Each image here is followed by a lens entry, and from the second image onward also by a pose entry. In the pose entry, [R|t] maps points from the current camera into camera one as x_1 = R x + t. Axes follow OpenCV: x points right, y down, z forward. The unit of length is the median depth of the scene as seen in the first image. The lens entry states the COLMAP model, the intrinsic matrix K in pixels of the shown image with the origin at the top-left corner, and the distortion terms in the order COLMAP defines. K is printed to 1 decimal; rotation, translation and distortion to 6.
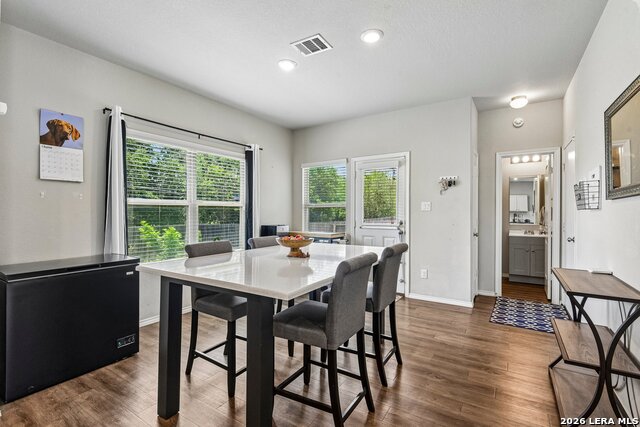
lens RADIAL K [[295.0, 0, 318.0], [0, 295.0, 211.6], [0, 0, 1]] dist [-0.009975, 0.000767]
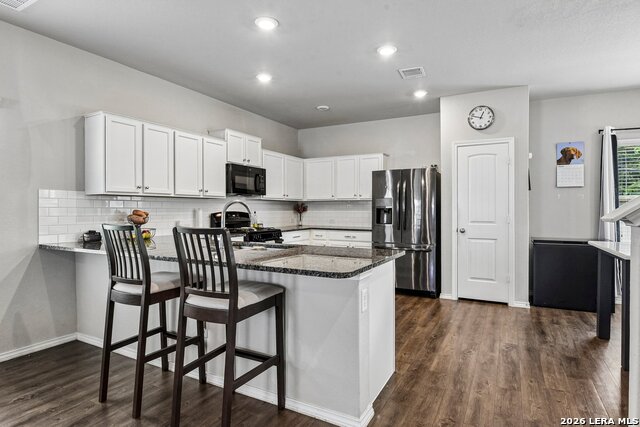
lens RADIAL K [[349.8, 0, 317.8], [0, 349.8, 210.4], [0, 0, 1]] dist [-0.007406, -0.001971]
pose [[0.083047, 0.005199, -0.996532, 0.605040], [0.003628, 0.999978, 0.005519, 0.001569], [0.996539, -0.004074, 0.083026, -0.334489]]
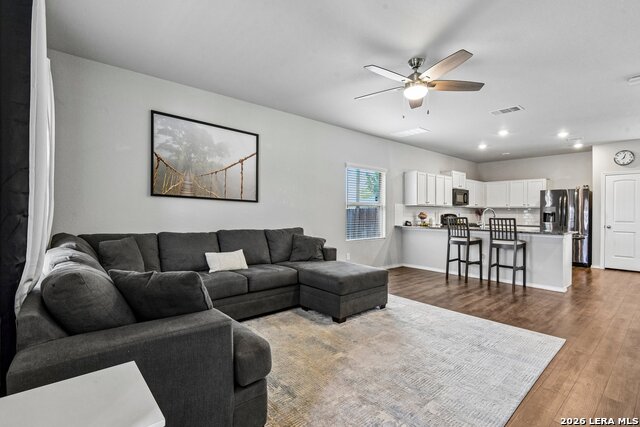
lens RADIAL K [[301.0, 0, 311.7], [0, 301.0, 215.0], [0, 0, 1]] dist [-0.023181, -0.000324]
pose [[-0.307133, 0.002749, -0.951663, 1.615428], [-0.006605, 0.999966, 0.005020, 0.016119], [0.951644, 0.007828, -0.307105, -0.865346]]
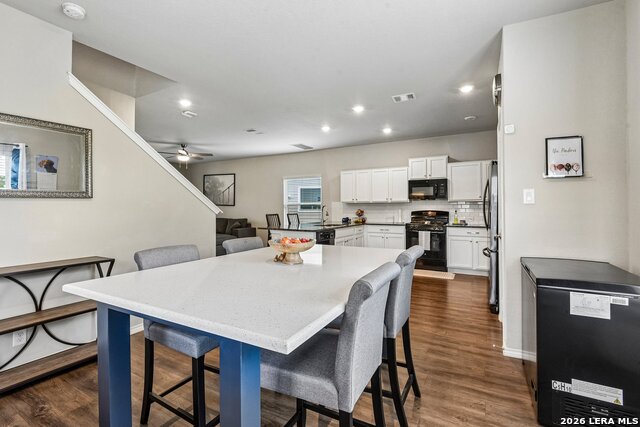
lens RADIAL K [[295.0, 0, 320.6], [0, 295.0, 205.5], [0, 0, 1]] dist [-0.009975, 0.000767]
pose [[-0.997773, 0.001932, -0.066671, -0.079562], [0.002808, 0.999911, -0.013048, 0.004544], [0.066639, -0.013207, -0.997690, 1.166560]]
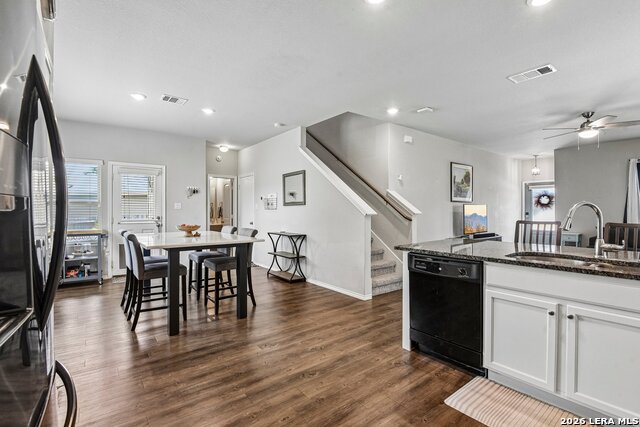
lens RADIAL K [[295.0, 0, 315.8], [0, 295.0, 216.7], [0, 0, 1]] dist [-0.009975, 0.000767]
pose [[0.336659, -0.020836, 0.941396, -0.906094], [-0.002519, 0.999732, 0.023029, -0.000228], [-0.941623, -0.010125, 0.336516, -0.149624]]
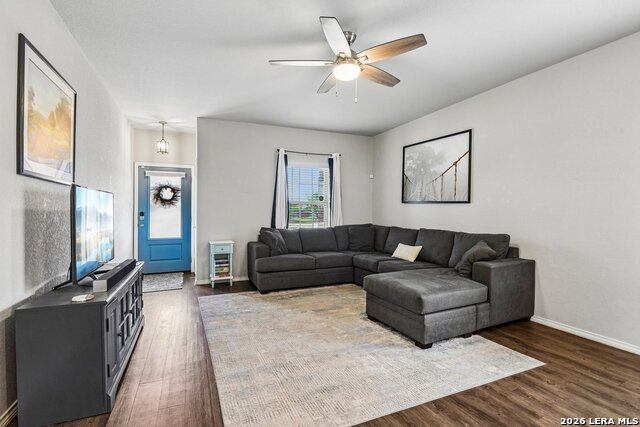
lens RADIAL K [[301.0, 0, 319.4], [0, 301.0, 213.0], [0, 0, 1]] dist [-0.023181, -0.000324]
pose [[-0.830700, -0.007380, 0.556671, 0.341725], [-0.007735, 0.999969, 0.001715, 0.011620], [-0.556666, -0.002881, -0.830731, -0.189886]]
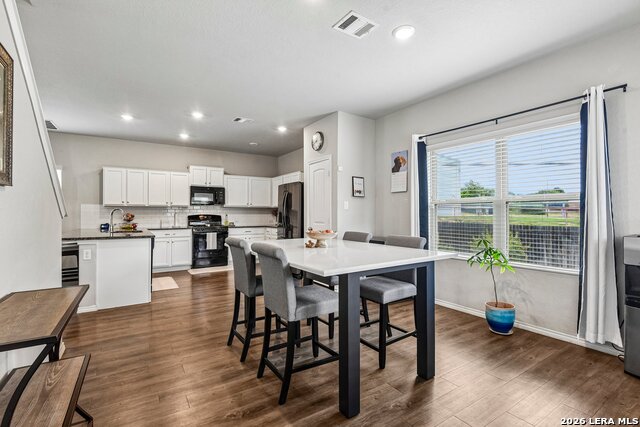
lens RADIAL K [[295.0, 0, 315.9], [0, 295.0, 211.9], [0, 0, 1]] dist [-0.009975, 0.000767]
pose [[-0.418501, -0.006151, -0.908196, 0.637481], [0.004906, 0.999947, -0.009033, 0.016374], [0.908203, -0.008236, -0.418448, 0.946444]]
